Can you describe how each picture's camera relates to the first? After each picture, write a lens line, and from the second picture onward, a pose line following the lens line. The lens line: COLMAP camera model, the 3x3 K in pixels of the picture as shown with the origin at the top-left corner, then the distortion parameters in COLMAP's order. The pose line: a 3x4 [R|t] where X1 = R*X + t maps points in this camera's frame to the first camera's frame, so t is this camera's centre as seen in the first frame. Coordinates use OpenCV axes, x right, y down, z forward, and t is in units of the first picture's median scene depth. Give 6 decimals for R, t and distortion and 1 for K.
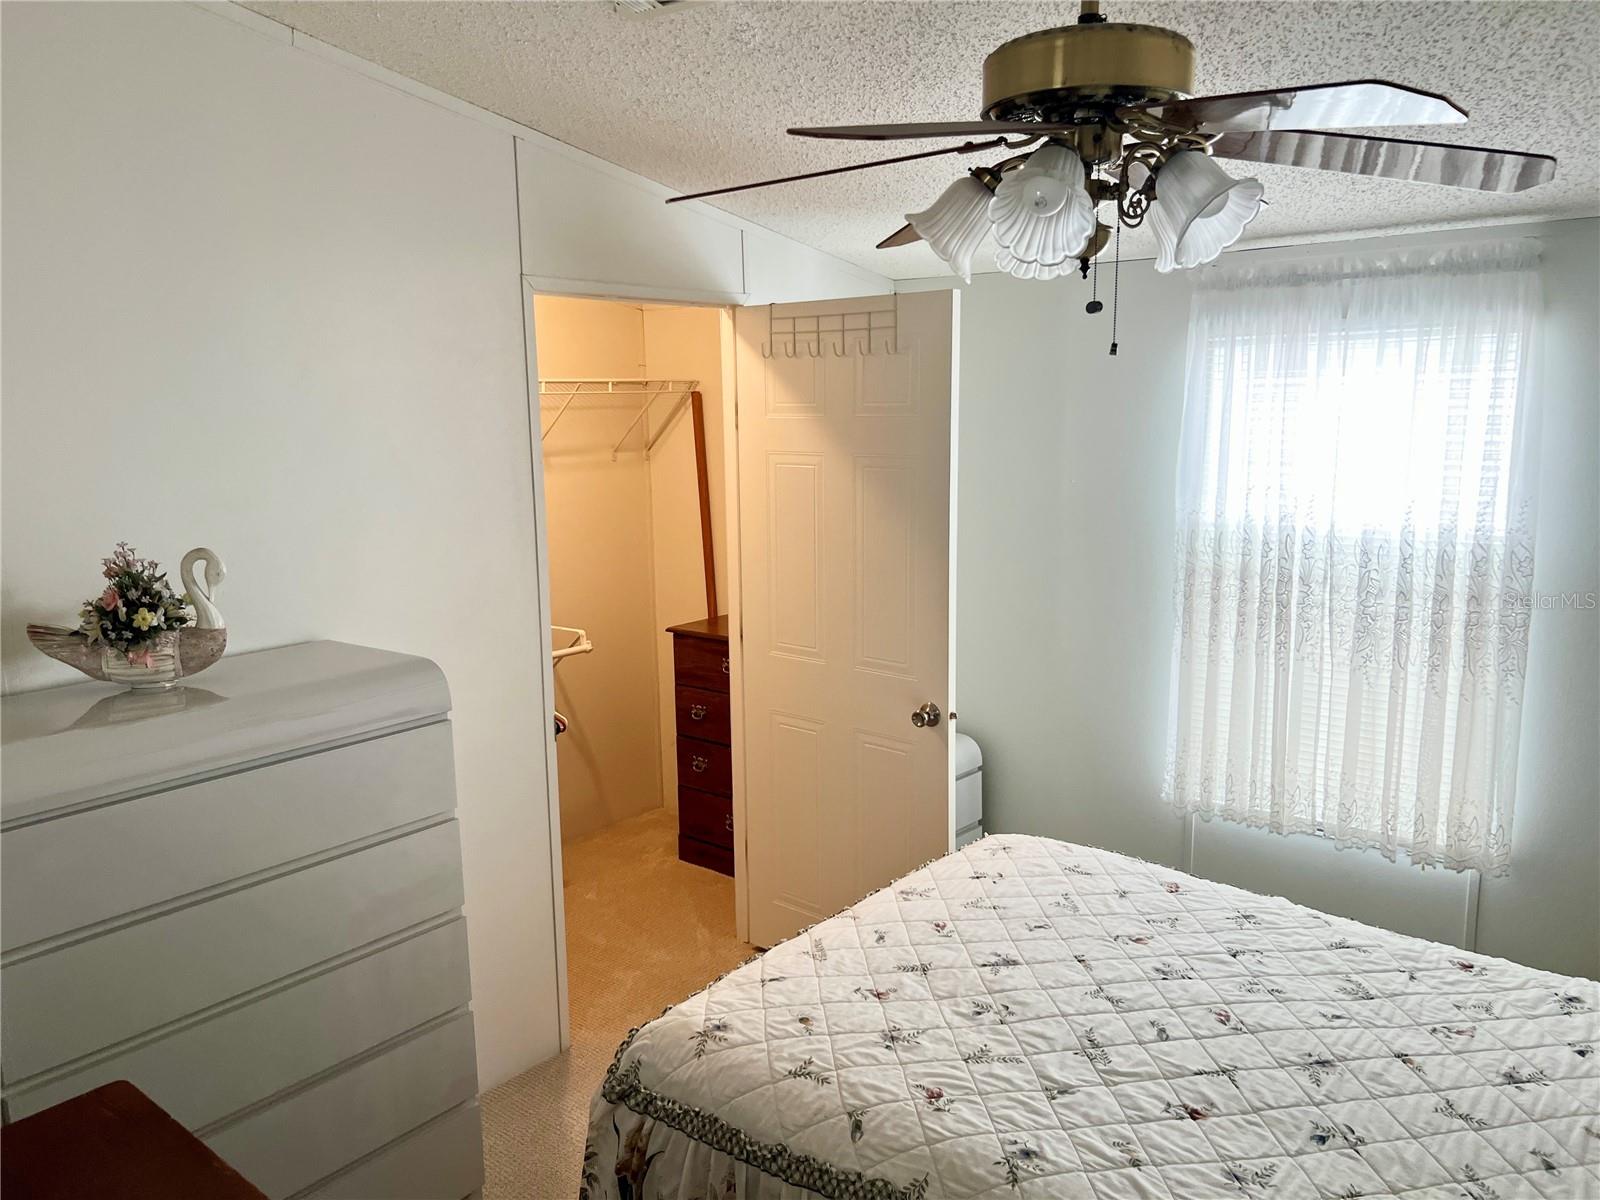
lens RADIAL K [[1202.9, 0, 792.5], [0, 1202.9, 619.1], [0, 0, 1]] dist [0.061302, -0.111316]
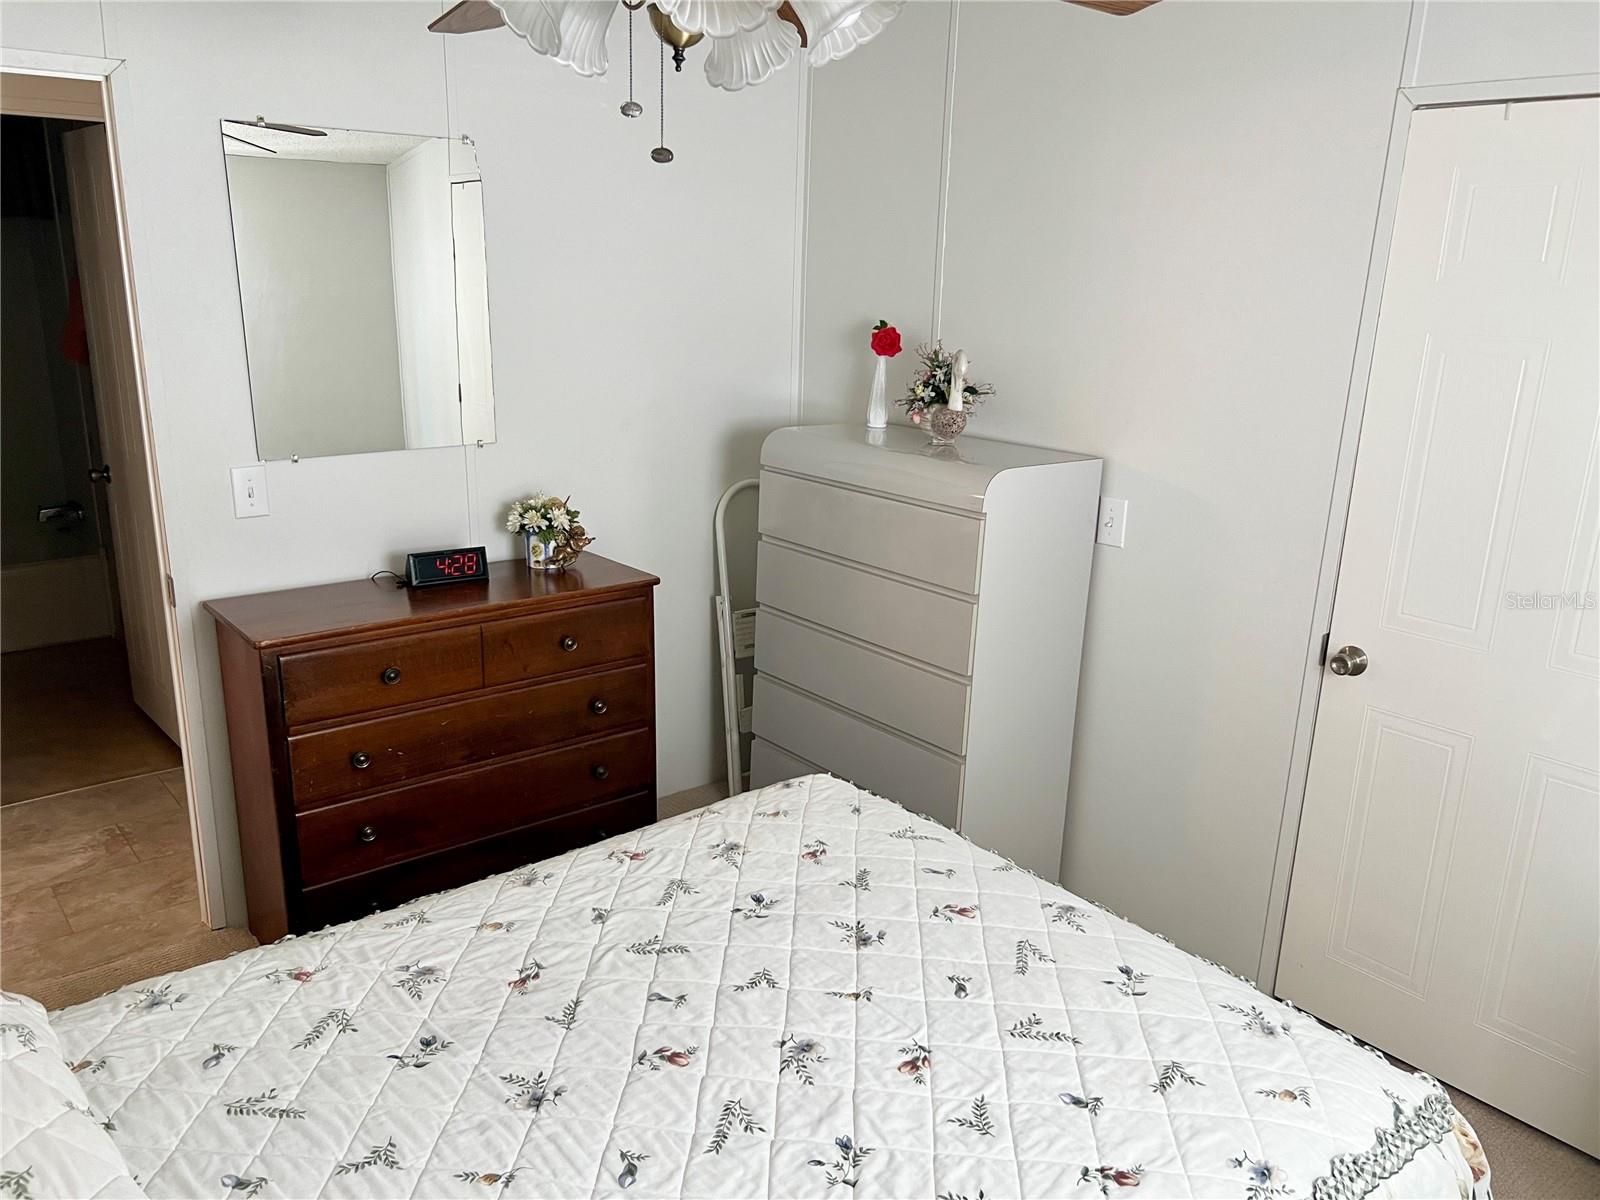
lens RADIAL K [[1207.7, 0, 808.4], [0, 1207.7, 601.1], [0, 0, 1]] dist [0.096906, -0.173026]
pose [[-0.182009, 0.269073, -0.945765, 0.982684], [-0.206234, 0.929992, 0.304275, -0.184536], [0.961426, 0.250430, -0.113775, 1.101904]]
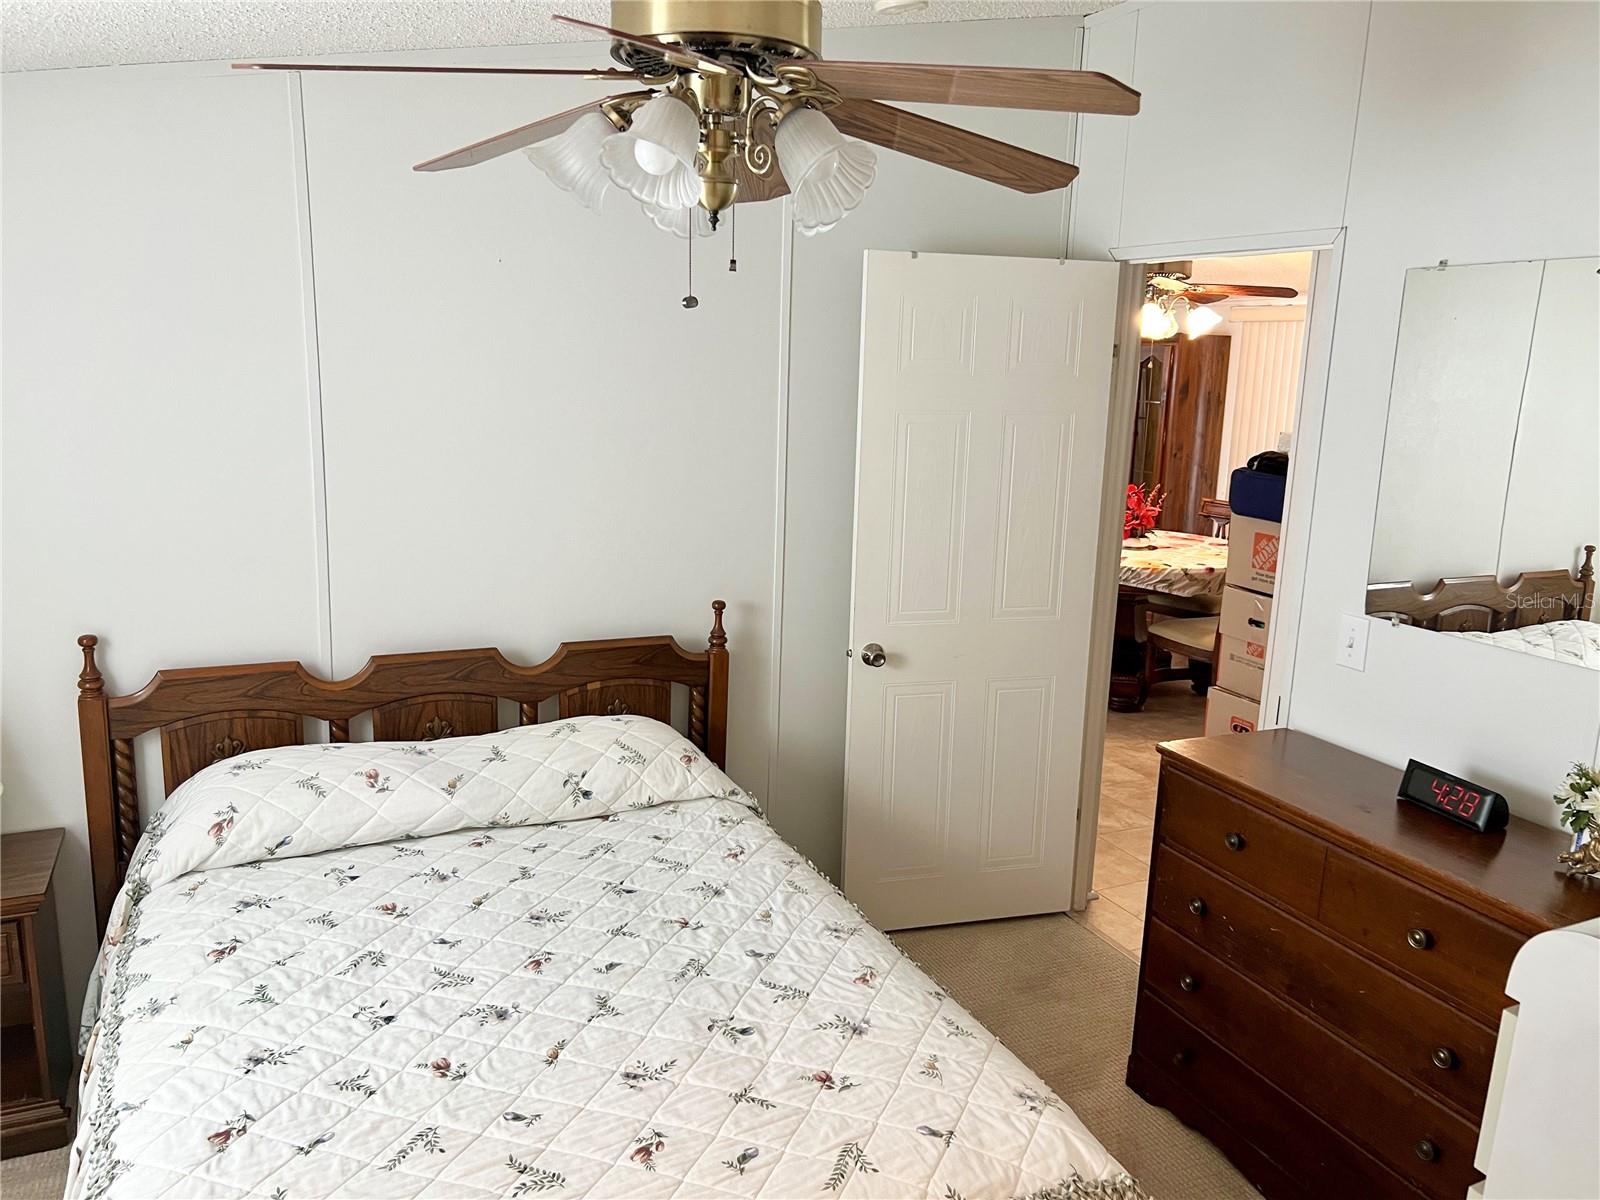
lens RADIAL K [[1207.7, 0, 808.4], [0, 1207.7, 601.1], [0, 0, 1]] dist [0.096906, -0.173026]
pose [[-0.906853, -0.106376, 0.407802, -0.232607], [0.053421, 0.930803, 0.361597, -0.306182], [-0.418049, 0.349700, -0.838418, 1.656590]]
